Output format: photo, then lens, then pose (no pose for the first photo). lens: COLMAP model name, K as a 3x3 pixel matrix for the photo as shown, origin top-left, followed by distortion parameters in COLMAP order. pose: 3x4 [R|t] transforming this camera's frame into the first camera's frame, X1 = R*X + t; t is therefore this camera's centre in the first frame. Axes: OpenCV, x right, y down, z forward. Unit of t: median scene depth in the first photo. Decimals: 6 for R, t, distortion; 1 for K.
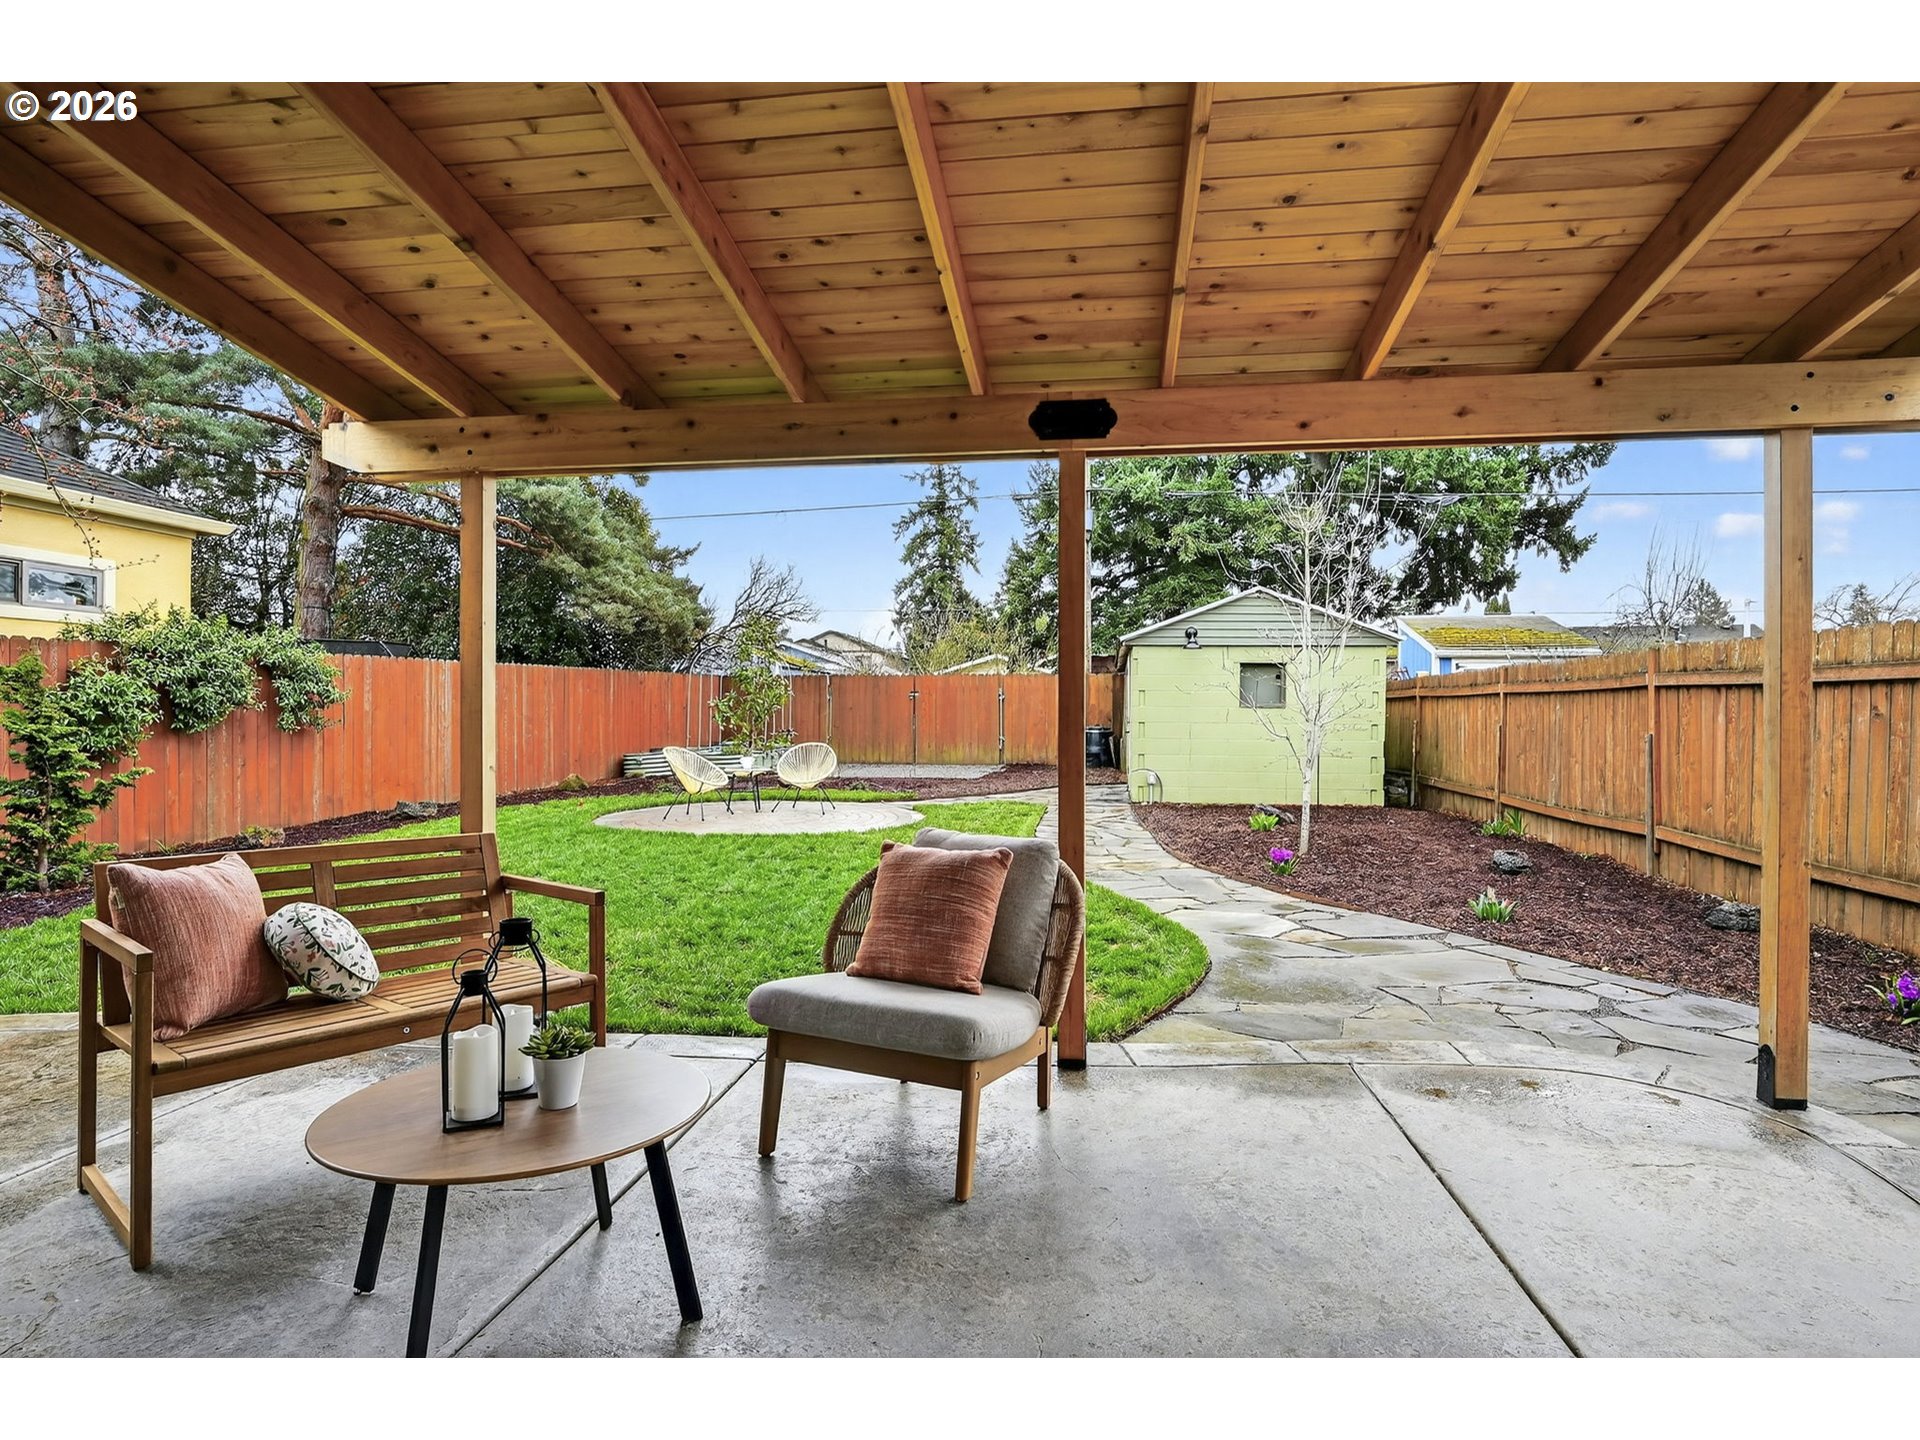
lens RADIAL K [[1025.7, 0, 919.1], [0, 1025.7, 716.4], [0, 0, 1]] dist [-0.002559, -0.000667]
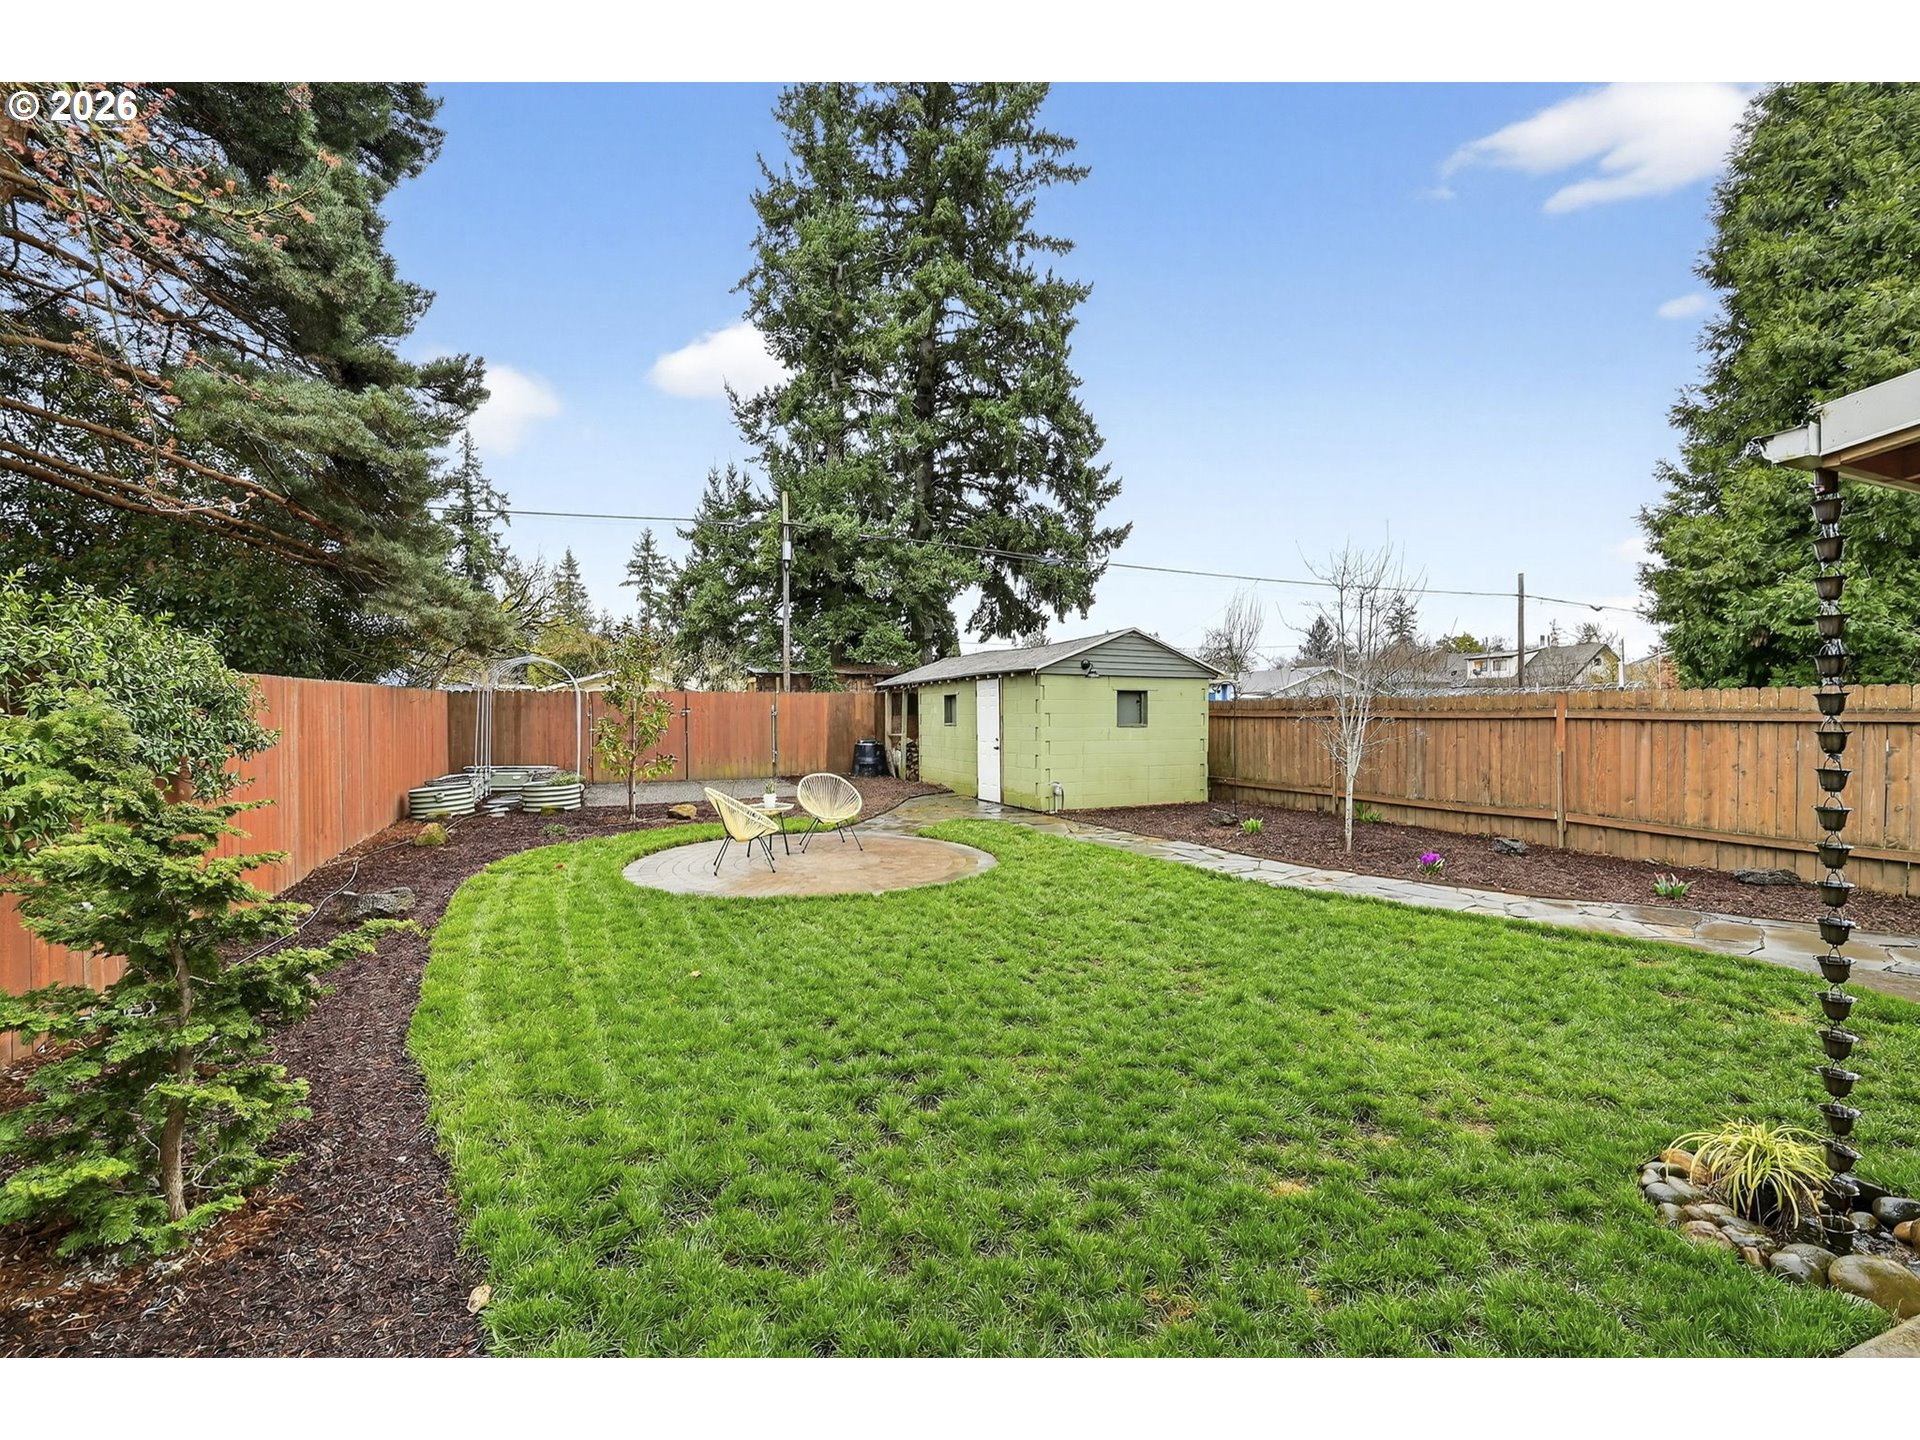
lens RADIAL K [[855.6, 0, 930.2], [0, 855.6, 724.0], [0, 0, 1]] dist [-0.003183, 0.000060]
pose [[0.838849, -0.014788, 0.544163, -0.349253], [0.010456, 0.999884, 0.011055, -0.021300], [-0.544263, -0.003583, 0.838907, 0.228350]]
